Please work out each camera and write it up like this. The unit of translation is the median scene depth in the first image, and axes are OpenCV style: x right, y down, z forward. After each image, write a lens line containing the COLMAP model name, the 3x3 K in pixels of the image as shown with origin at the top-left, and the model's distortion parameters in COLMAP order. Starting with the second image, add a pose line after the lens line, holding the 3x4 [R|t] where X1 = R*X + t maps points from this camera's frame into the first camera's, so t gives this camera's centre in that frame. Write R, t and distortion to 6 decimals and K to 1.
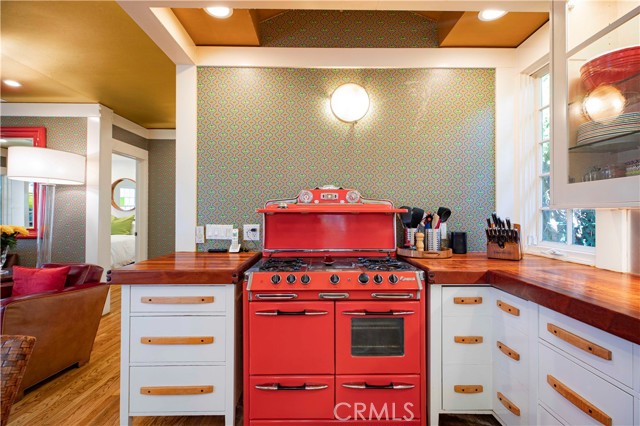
lens RADIAL K [[288.4, 0, 319.3], [0, 288.4, 213.3], [0, 0, 1]] dist [0.003263, 0.001618]
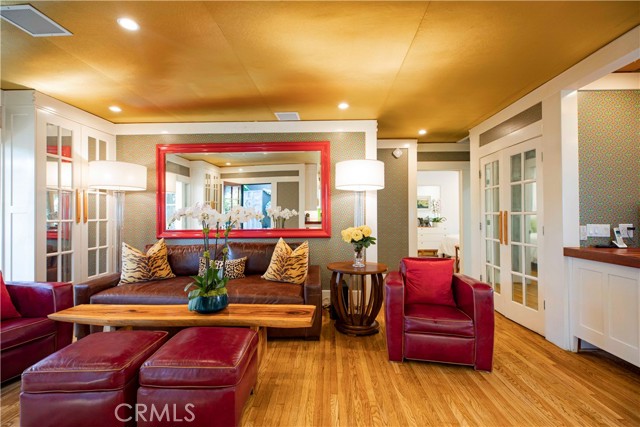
lens RADIAL K [[288.4, 0, 319.6], [0, 288.4, 214.4], [0, 0, 1]] dist [0.003263, 0.001618]
pose [[0.998945, -0.008999, -0.045037, -1.512959], [0.009210, 0.999947, 0.004493, -0.017830], [0.044994, -0.004903, 0.998975, -0.252065]]
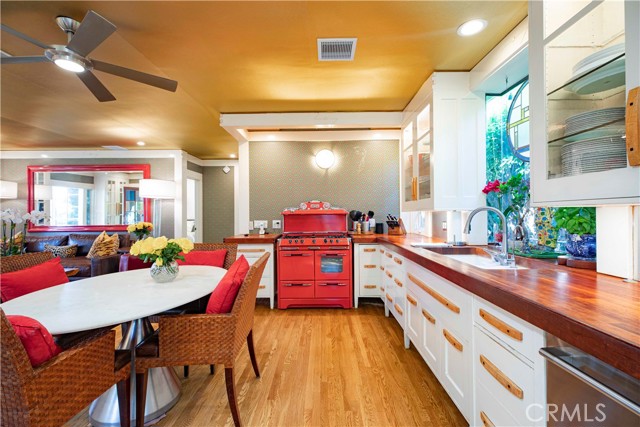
lens RADIAL K [[288.4, 0, 320.0], [0, 288.4, 212.6], [0, 0, 1]] dist [0.003263, 0.001618]
pose [[0.999701, -0.011171, -0.021763, 0.115376], [0.011166, 0.999938, -0.000321, -0.011753], [0.021765, 0.000078, 0.999763, -1.049324]]
